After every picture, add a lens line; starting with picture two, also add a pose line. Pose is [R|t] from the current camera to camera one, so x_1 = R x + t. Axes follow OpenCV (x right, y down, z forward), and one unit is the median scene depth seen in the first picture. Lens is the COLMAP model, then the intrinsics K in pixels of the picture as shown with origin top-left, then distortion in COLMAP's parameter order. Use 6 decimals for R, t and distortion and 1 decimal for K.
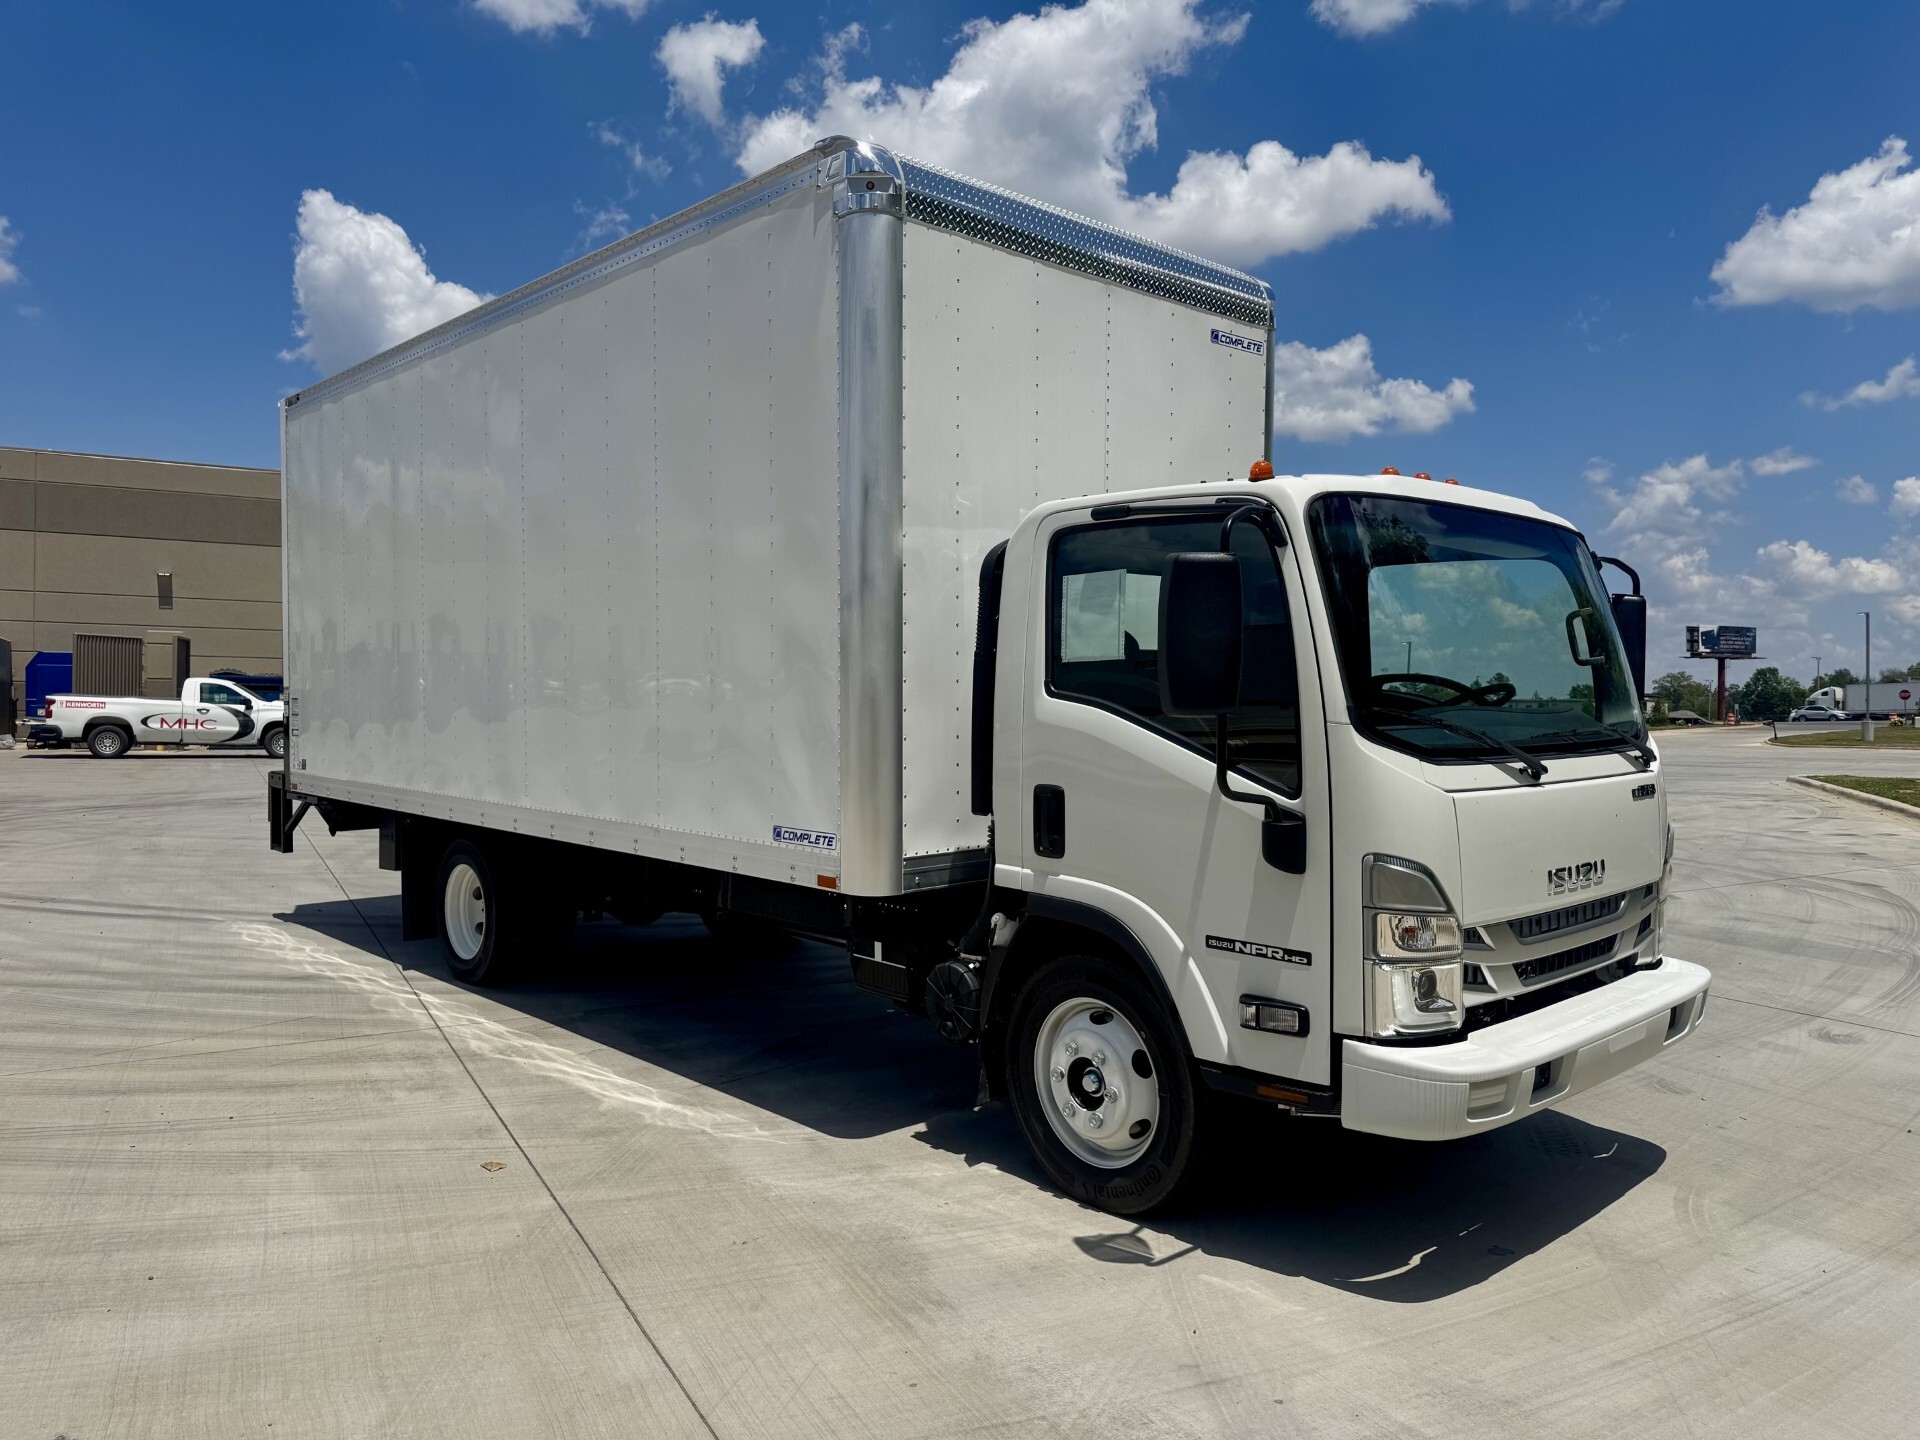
lens RADIAL K [[1360.1, 0, 960.0], [0, 1360.1, 720.0], [0, 0, 1]] dist [0.022076, -0.000944]
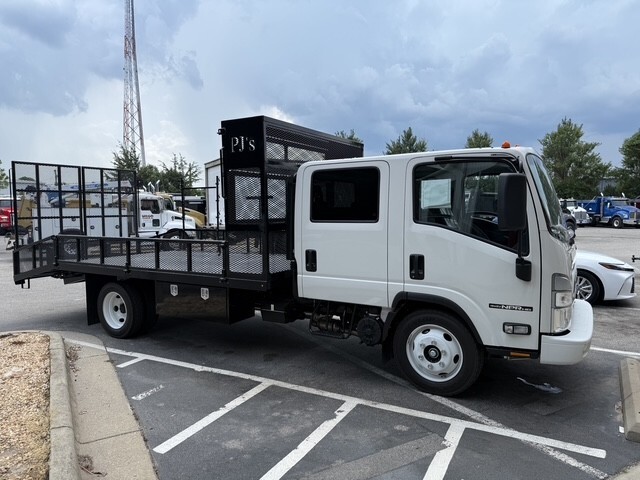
lens RADIAL K [[453.4, 0, 320.0], [0, 453.4, 240.0], [0, 0, 1]] dist [0.022076, -0.000944]
pose [[0.949334, -0.034626, 0.312354, -0.463397], [0.022580, 0.998858, 0.042100, -0.028355], [-0.313455, -0.032914, 0.949032, 0.182953]]
